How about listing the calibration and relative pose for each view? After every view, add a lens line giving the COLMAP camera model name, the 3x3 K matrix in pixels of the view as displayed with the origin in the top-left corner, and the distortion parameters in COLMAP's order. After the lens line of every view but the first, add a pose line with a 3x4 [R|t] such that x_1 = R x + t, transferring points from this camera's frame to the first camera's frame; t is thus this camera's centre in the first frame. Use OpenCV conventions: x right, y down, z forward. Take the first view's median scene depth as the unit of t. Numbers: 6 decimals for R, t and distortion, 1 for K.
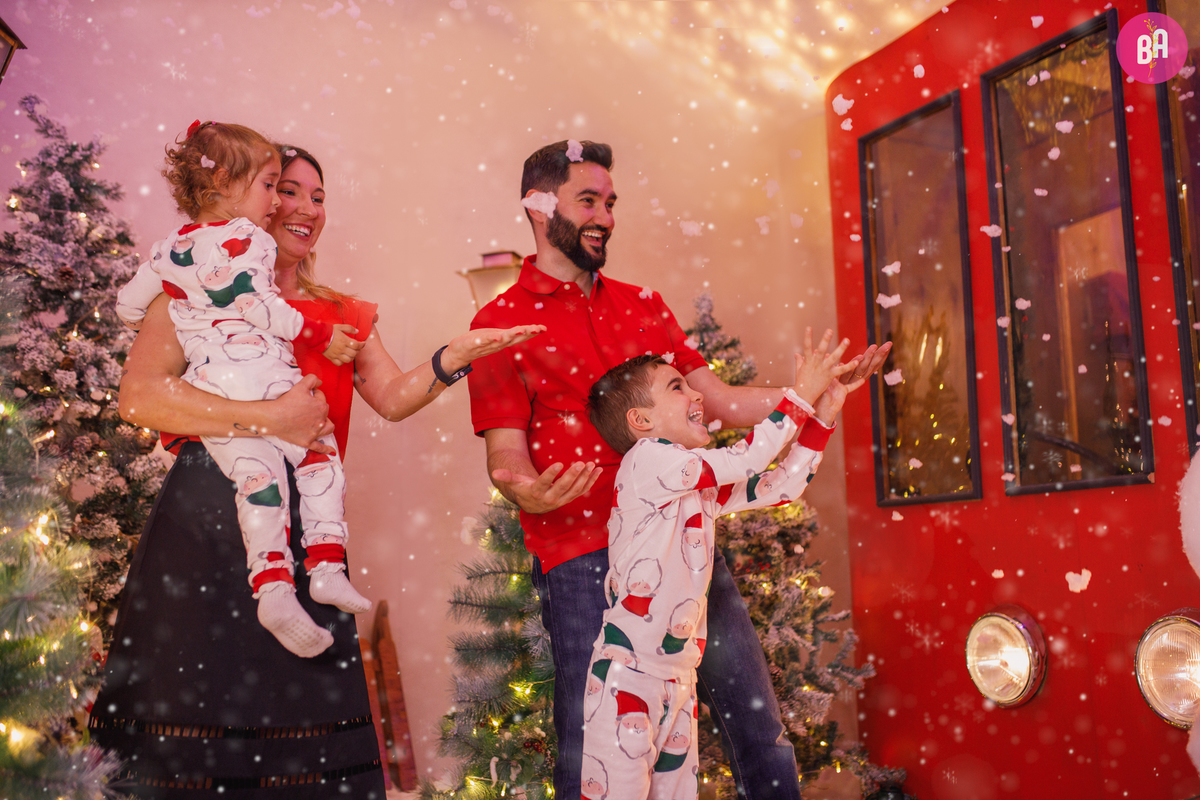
lens RADIAL K [[1149.7, 0, 600.0], [0, 1149.7, 400.0], [0, 0, 1]] dist [-0.066109, 0.090838]
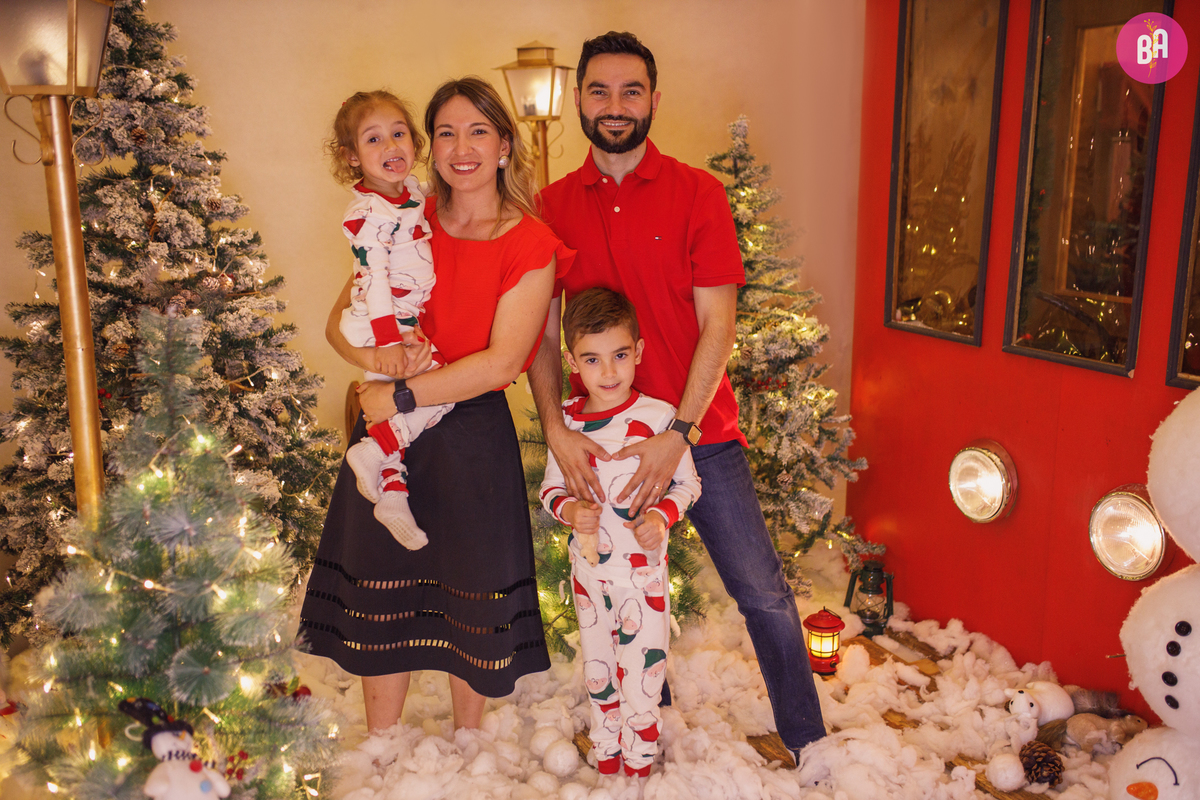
lens RADIAL K [[1149.7, 0, 600.0], [0, 1149.7, 400.0], [0, 0, 1]] dist [-0.066109, 0.090838]
pose [[0.999202, 0.008891, 0.038944, -0.083597], [-0.022260, 0.933441, 0.358041, -0.252441], [-0.033169, -0.358622, 0.932893, -0.063079]]
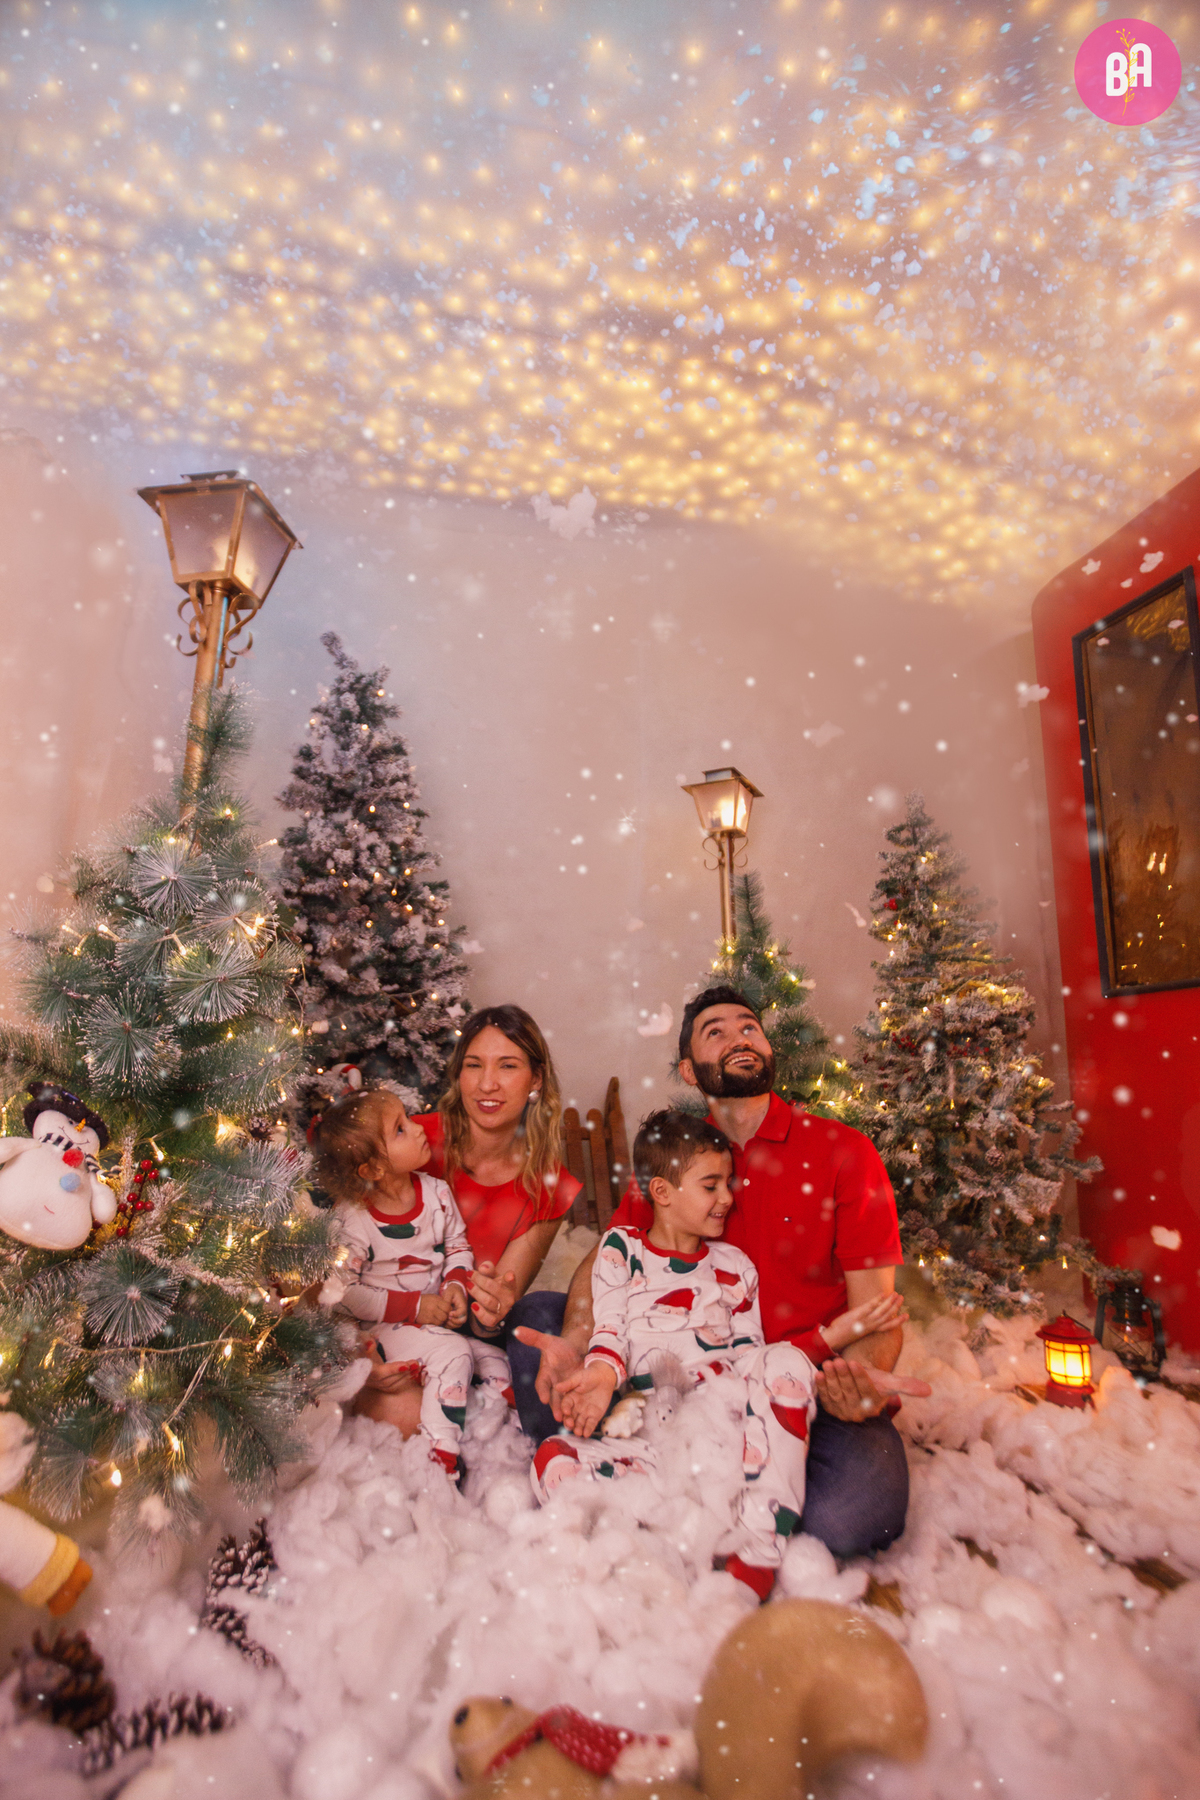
lens RADIAL K [[892.9, 0, 578.5], [0, 892.9, 899.7], [0, 0, 1]] dist [-0.040310, 0.000787]
pose [[0.970253, 0.001771, -0.242087, -0.012999], [-0.017725, 0.997809, -0.063740, 0.071136], [0.241444, 0.066135, 0.968159, 0.161757]]
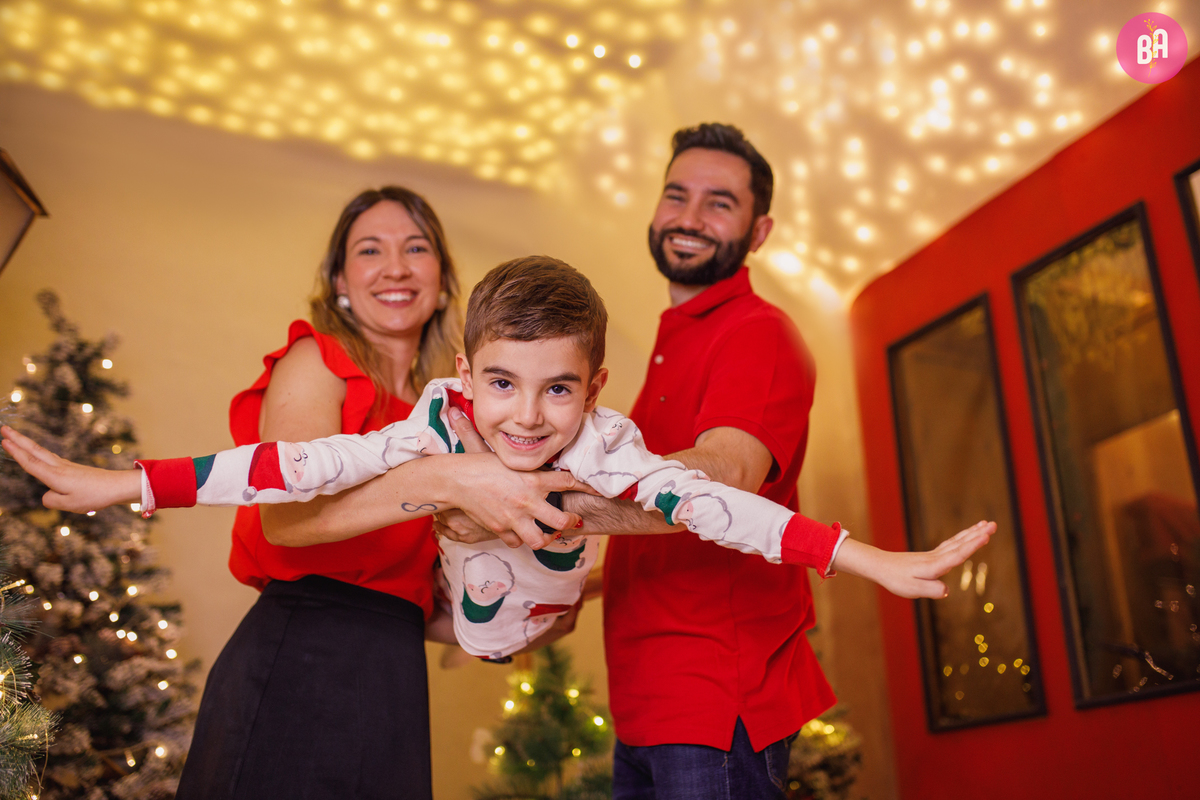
lens RADIAL K [[1149.7, 0, 600.0], [0, 1149.7, 400.0], [0, 0, 1]] dist [-0.066109, 0.090838]
pose [[0.999980, 0.005837, -0.002305, -0.018060], [-0.006216, 0.971829, -0.235605, 0.053309], [0.000864, 0.235614, 0.971846, 0.060526]]
